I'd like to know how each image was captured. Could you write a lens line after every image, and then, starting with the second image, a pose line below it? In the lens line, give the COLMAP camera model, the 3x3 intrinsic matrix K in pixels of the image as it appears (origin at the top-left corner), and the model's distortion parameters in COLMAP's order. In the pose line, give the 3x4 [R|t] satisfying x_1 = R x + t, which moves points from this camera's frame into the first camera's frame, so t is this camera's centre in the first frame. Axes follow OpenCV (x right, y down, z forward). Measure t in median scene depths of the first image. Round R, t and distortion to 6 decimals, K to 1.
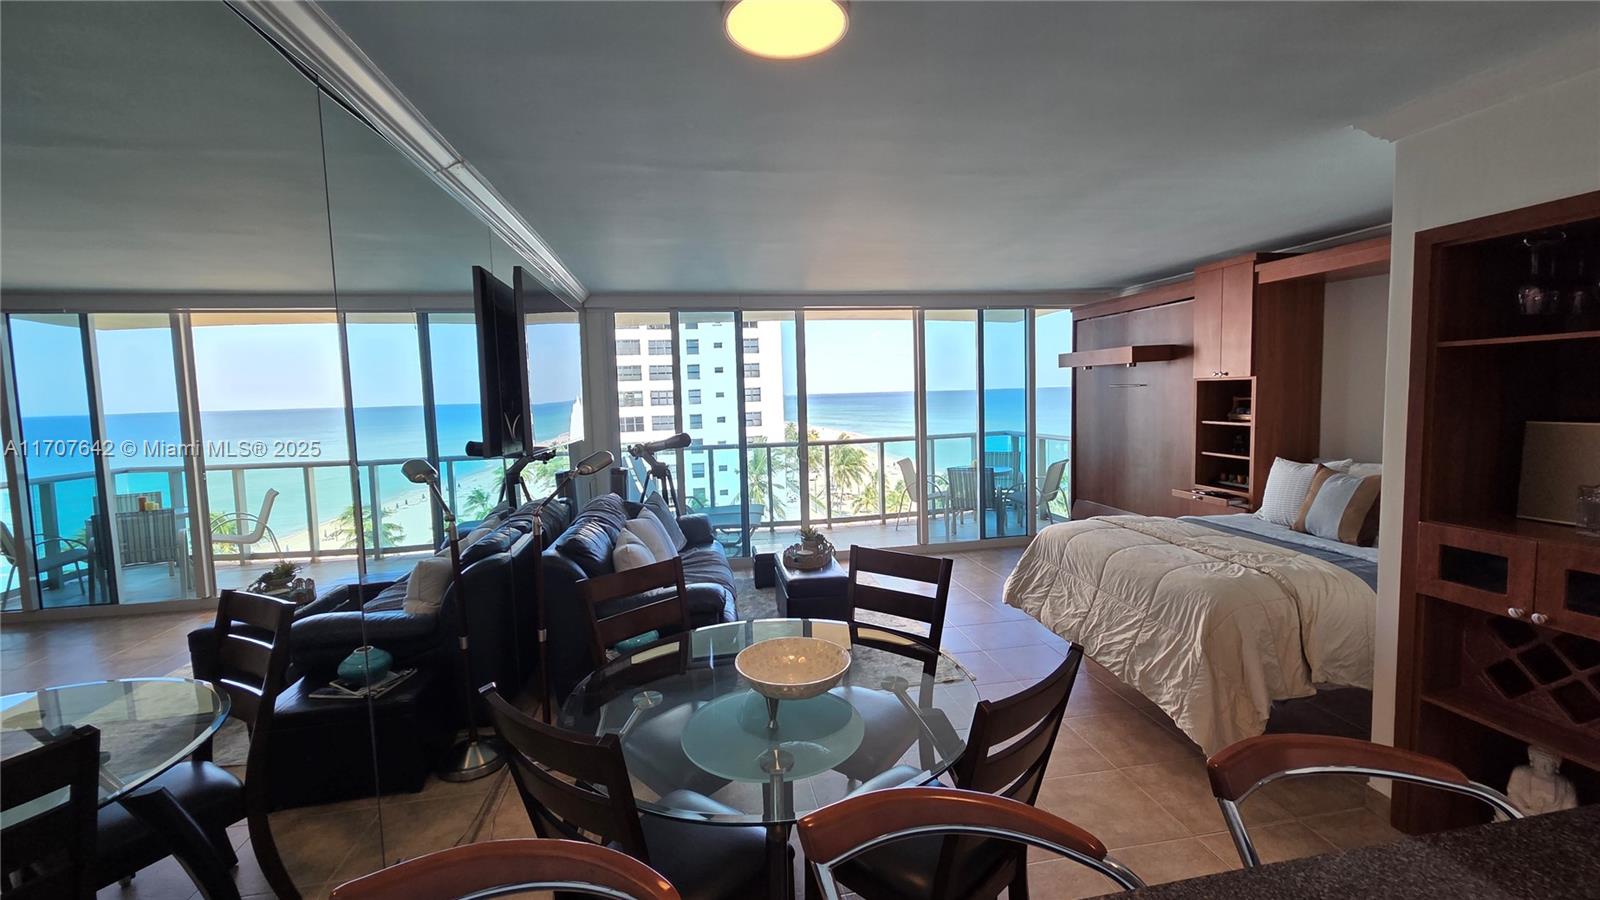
lens RADIAL K [[652.4, 0, 807.8], [0, 652.4, 445.2], [0, 0, 1]] dist [0.007525, -0.001899]
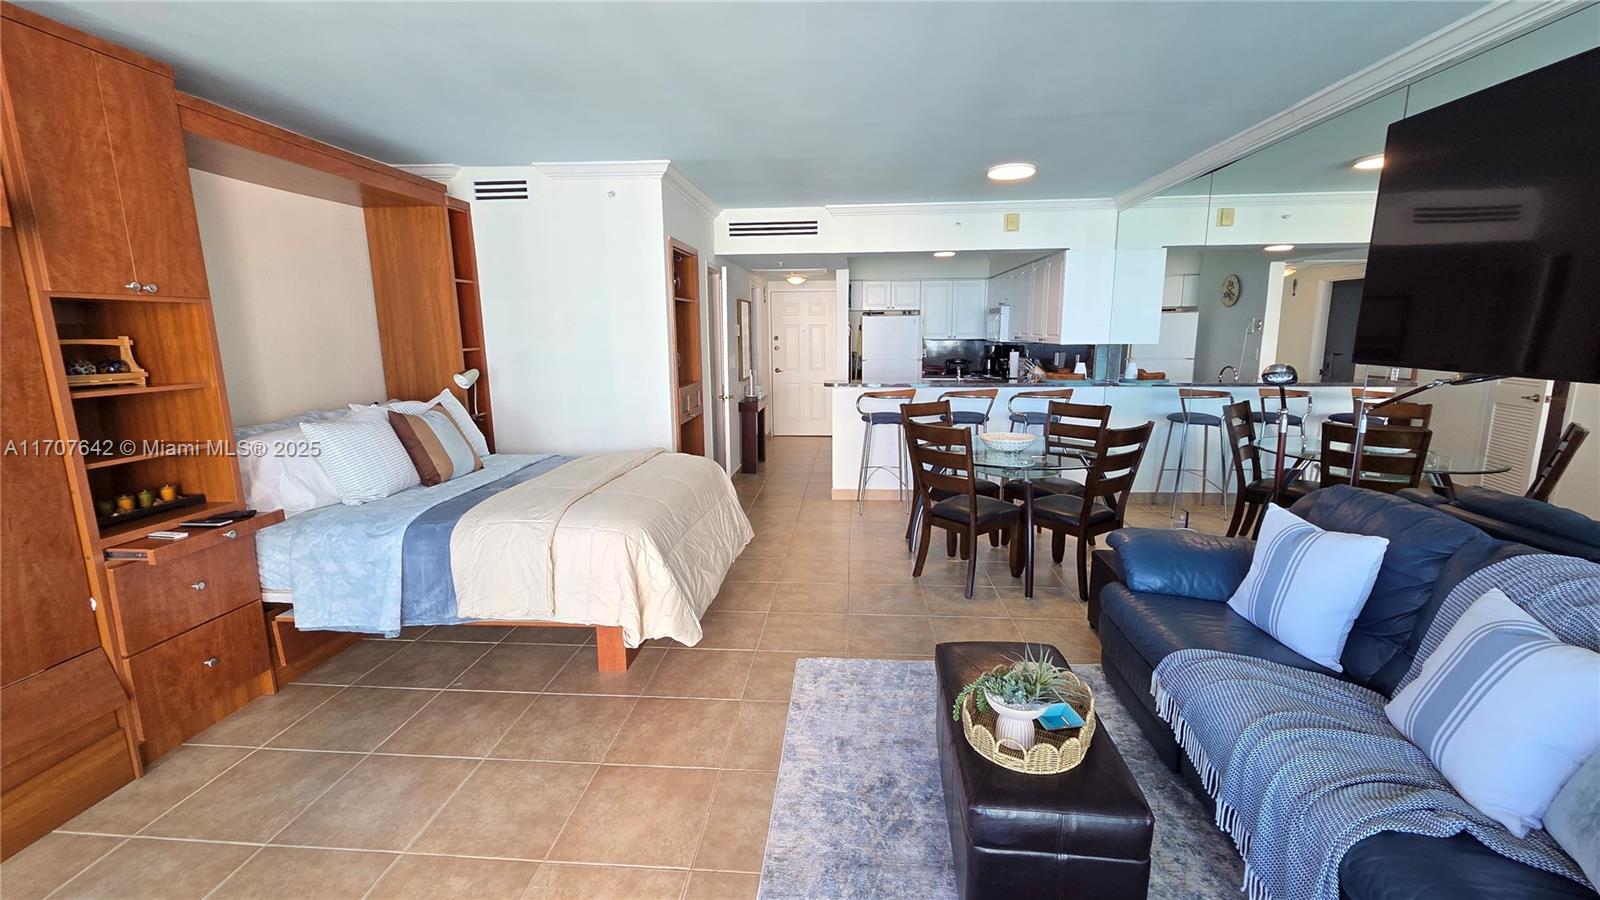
lens RADIAL K [[652.4, 0, 805.9], [0, 652.4, 447.1], [0, 0, 1]] dist [0.007525, -0.001899]
pose [[-0.967043, -0.009426, 0.254440, 0.032064], [0.055718, 0.967259, 0.247599, -0.091266], [-0.248443, 0.253616, -0.934856, 1.424067]]
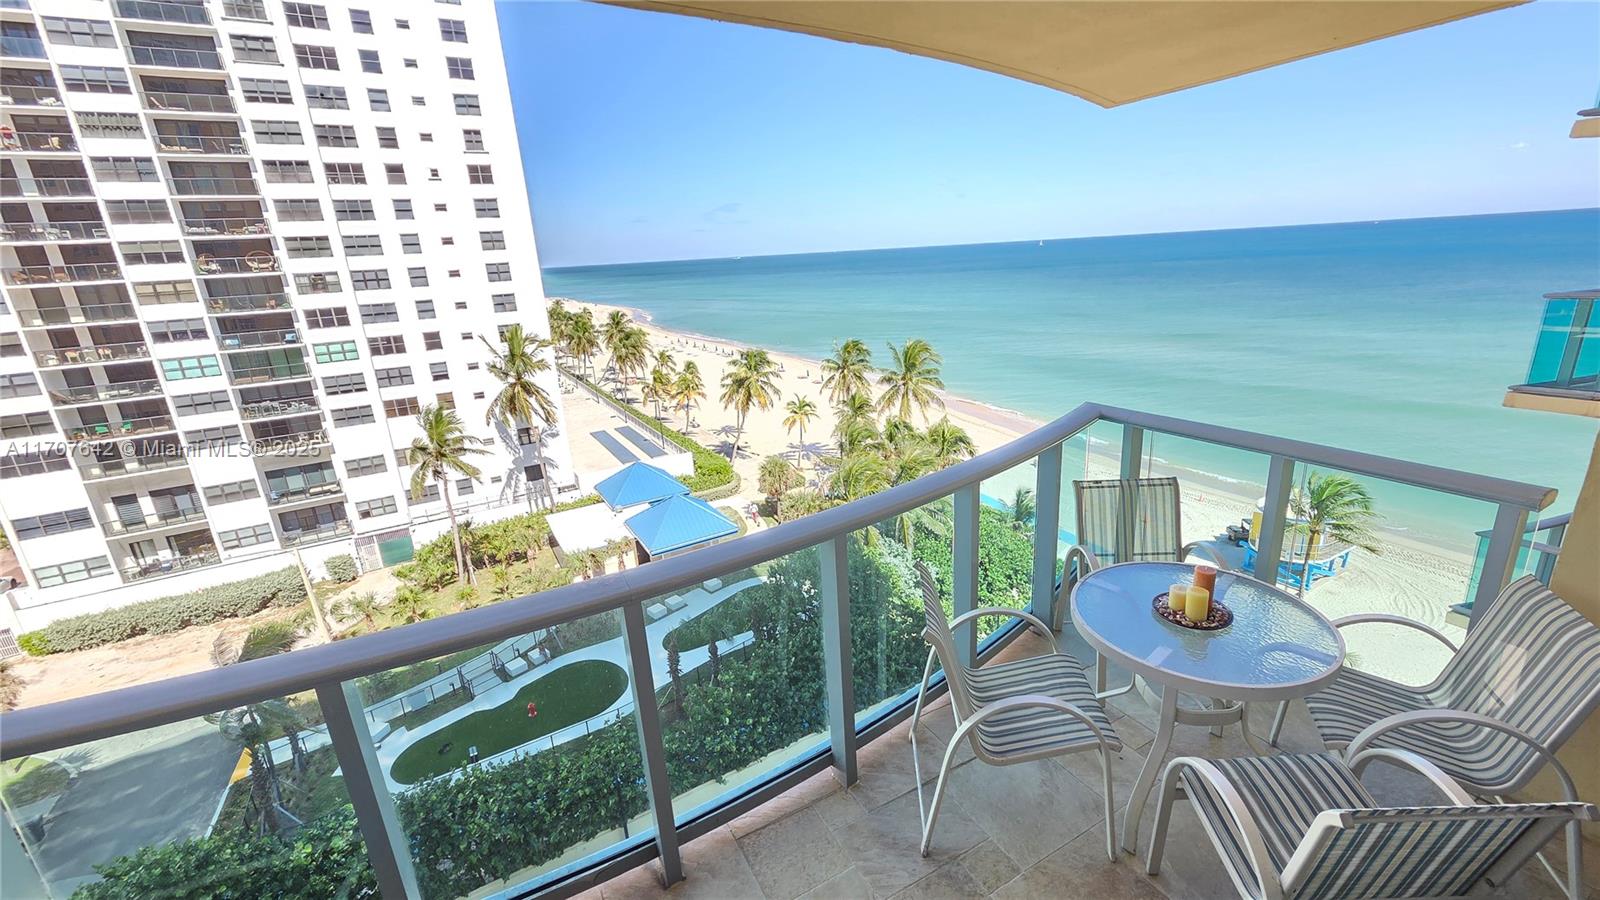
lens RADIAL K [[652.4, 0, 806.5], [0, 652.4, 444.5], [0, 0, 1]] dist [0.007525, -0.001899]
pose [[0.945294, -0.114021, 0.305644, 0.040067], [0.052852, 0.978080, 0.201412, -0.178325], [-0.321909, -0.174240, 0.930599, 1.414849]]
